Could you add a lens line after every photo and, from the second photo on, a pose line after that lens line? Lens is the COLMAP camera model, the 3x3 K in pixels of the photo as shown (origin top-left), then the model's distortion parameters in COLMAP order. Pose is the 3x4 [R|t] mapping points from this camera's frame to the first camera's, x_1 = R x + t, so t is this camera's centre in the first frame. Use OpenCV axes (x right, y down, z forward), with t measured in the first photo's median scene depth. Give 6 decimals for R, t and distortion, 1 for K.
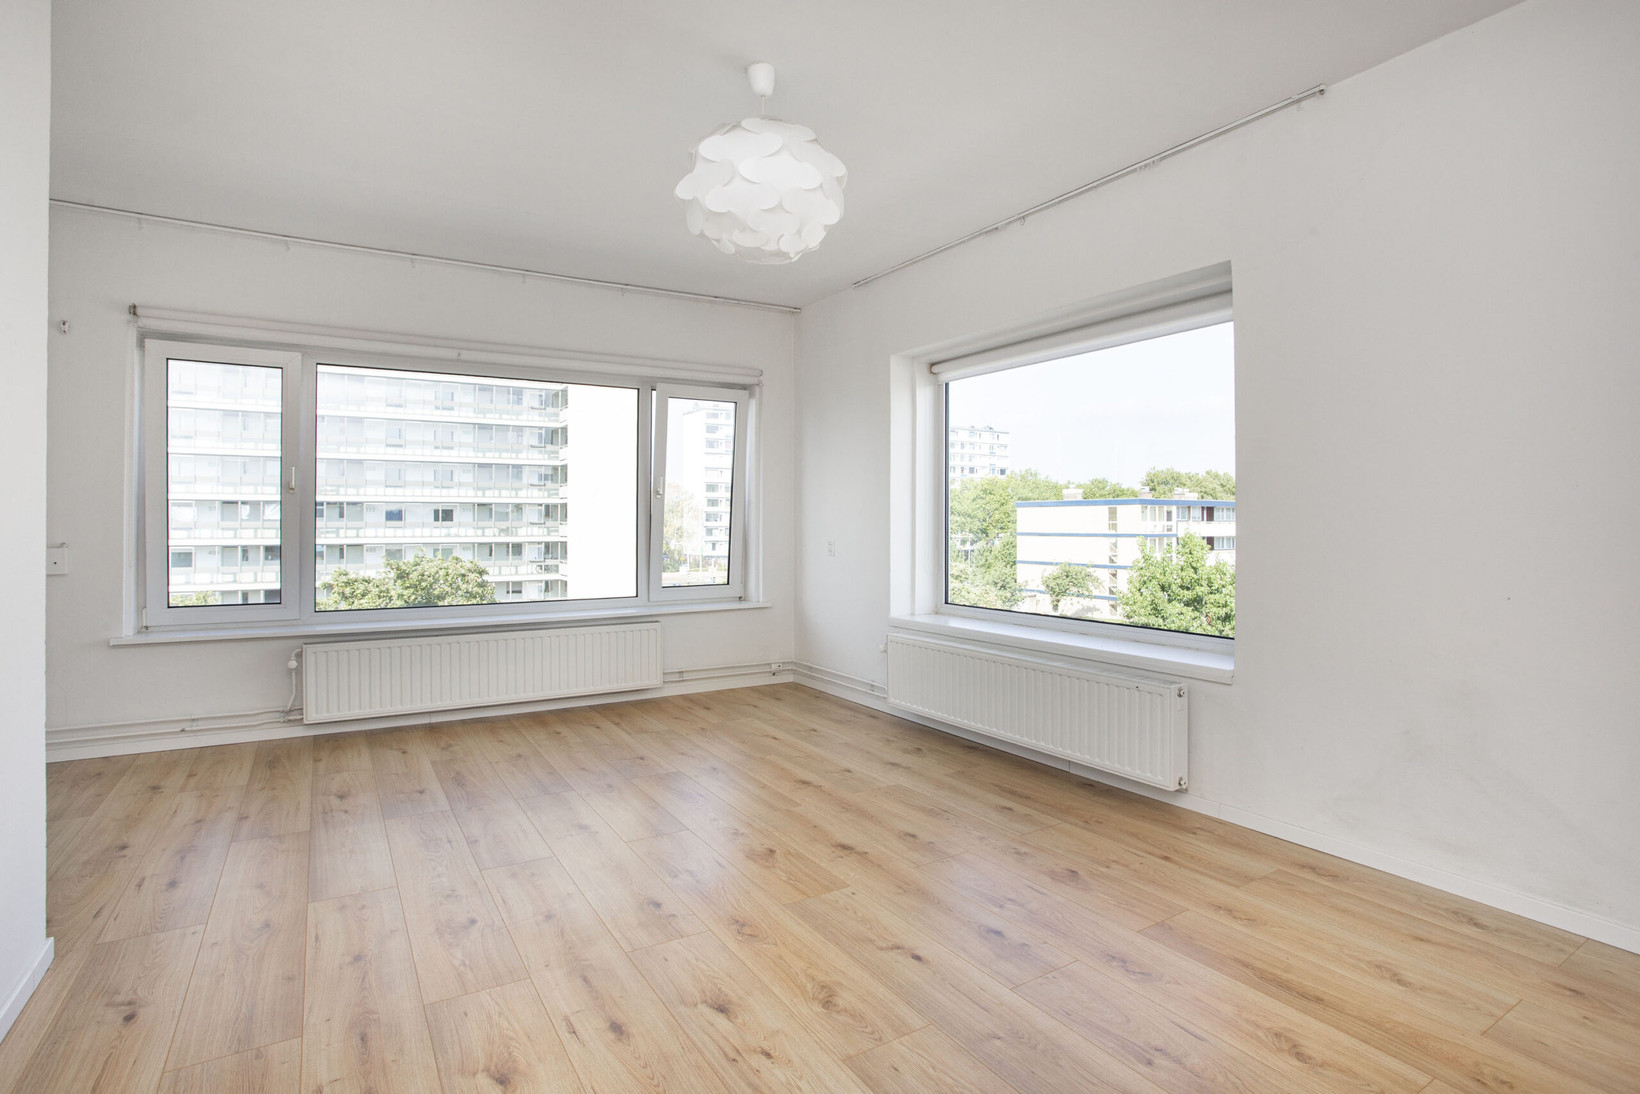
lens RADIAL K [[813.1, 0, 814.5], [0, 813.1, 538.6], [0, 0, 1]] dist [-0.076541, 0.033361]
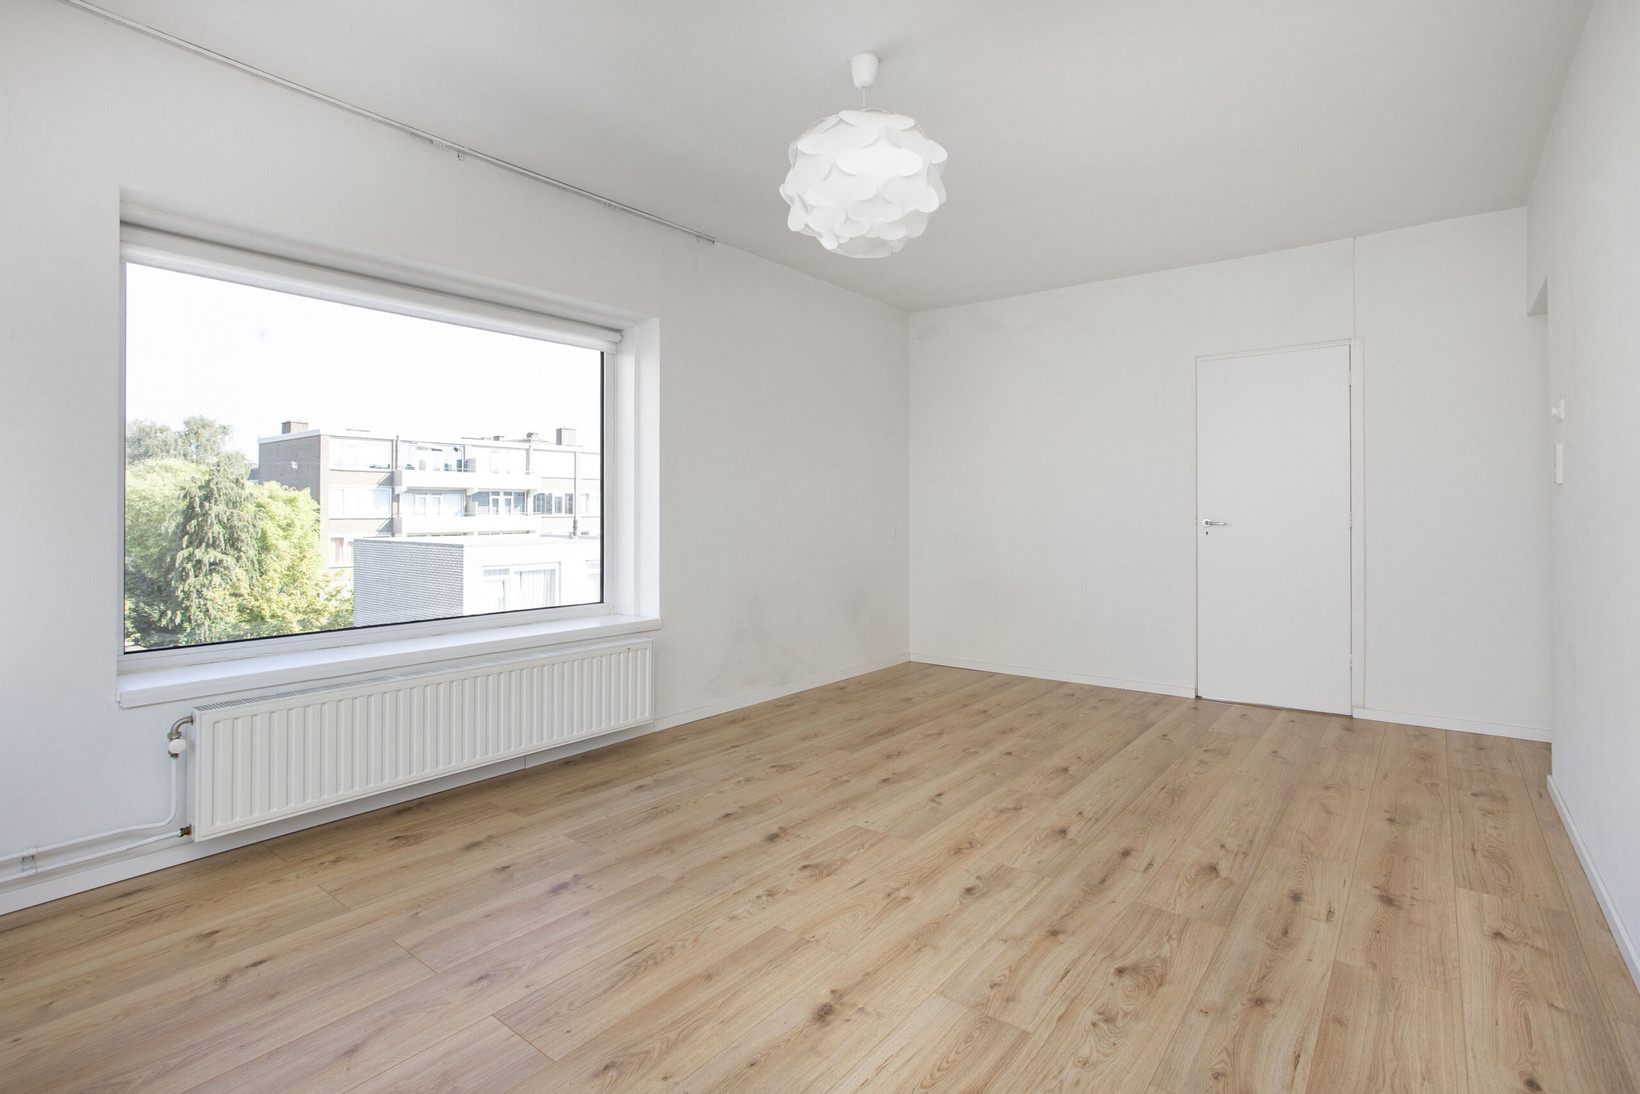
lens RADIAL K [[798.2, 0, 828.3], [0, 798.2, 507.4], [0, 0, 1]] dist [-0.043045, 0.028390]
pose [[-0.353645, 0.004172, 0.935370, -0.752240], [0.017738, 0.999840, 0.002246, -0.018523], [-0.935212, 0.017386, -0.353662, 1.066794]]
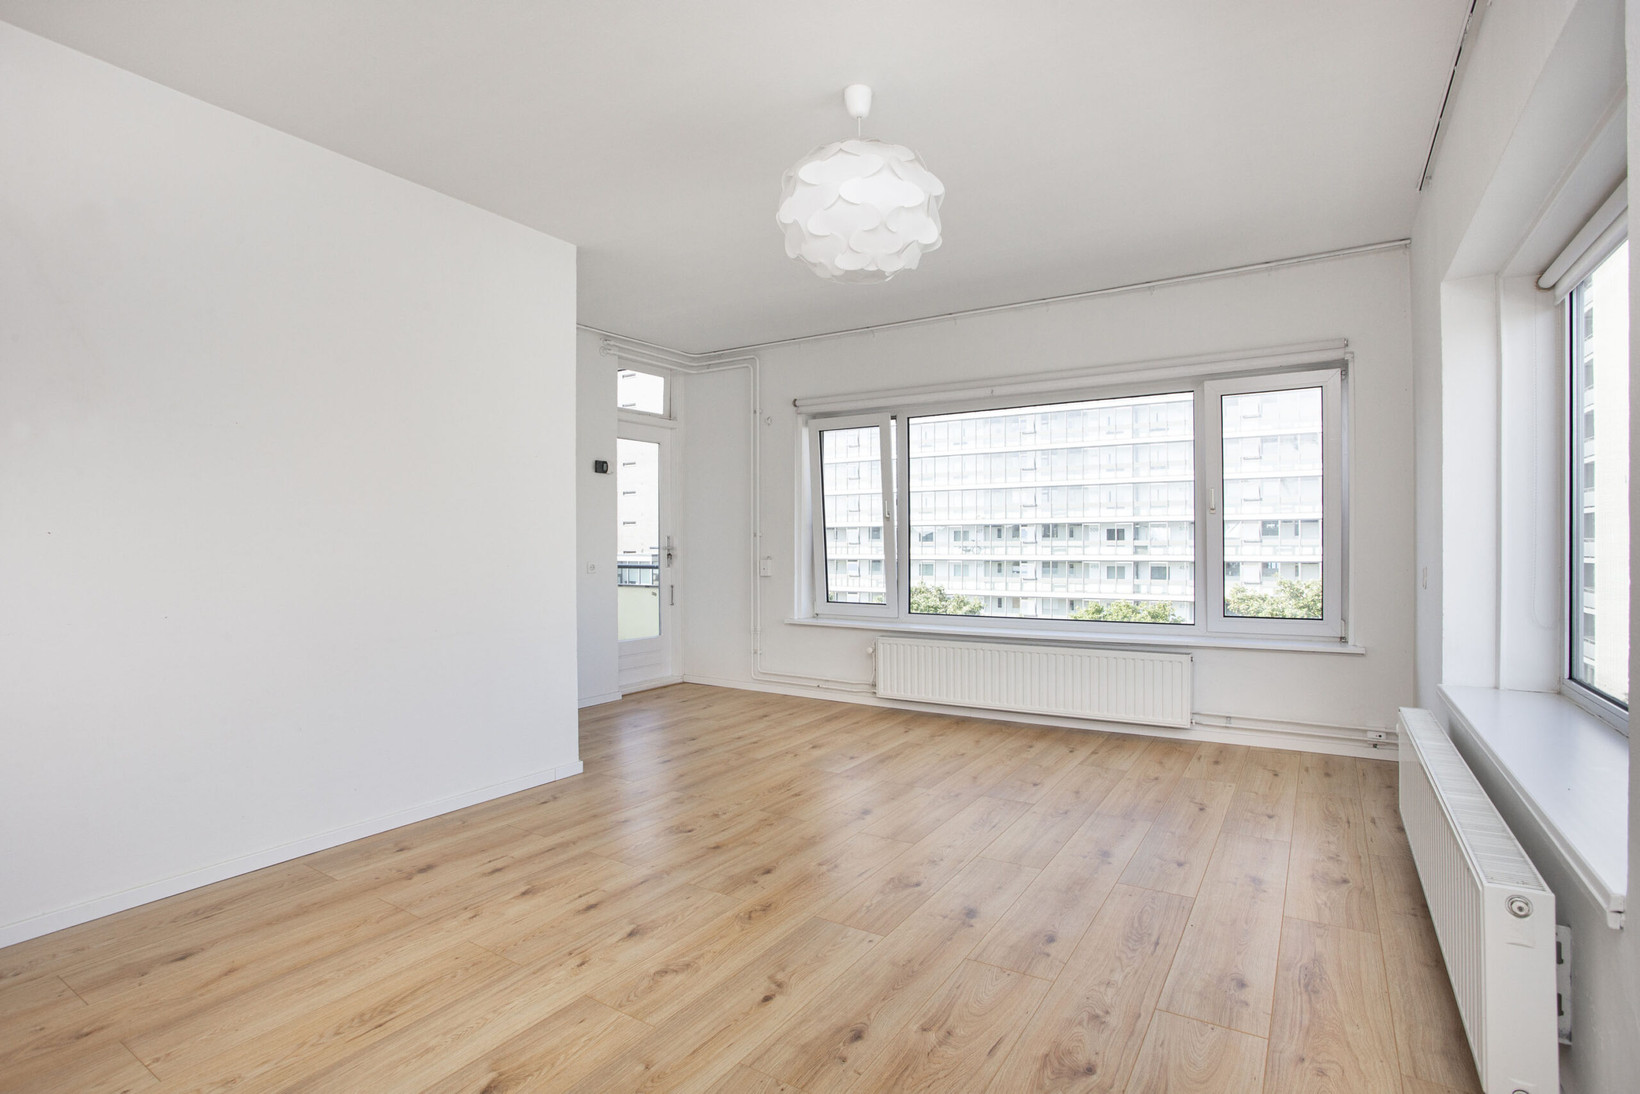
lens RADIAL K [[813.1, 0, 814.5], [0, 813.1, 538.6], [0, 0, 1]] dist [-0.076541, 0.033361]
pose [[0.430527, -0.008531, -0.902537, 0.628871], [-0.011335, 0.999825, -0.014858, -0.007026], [0.902506, 0.016627, 0.430355, 0.390940]]
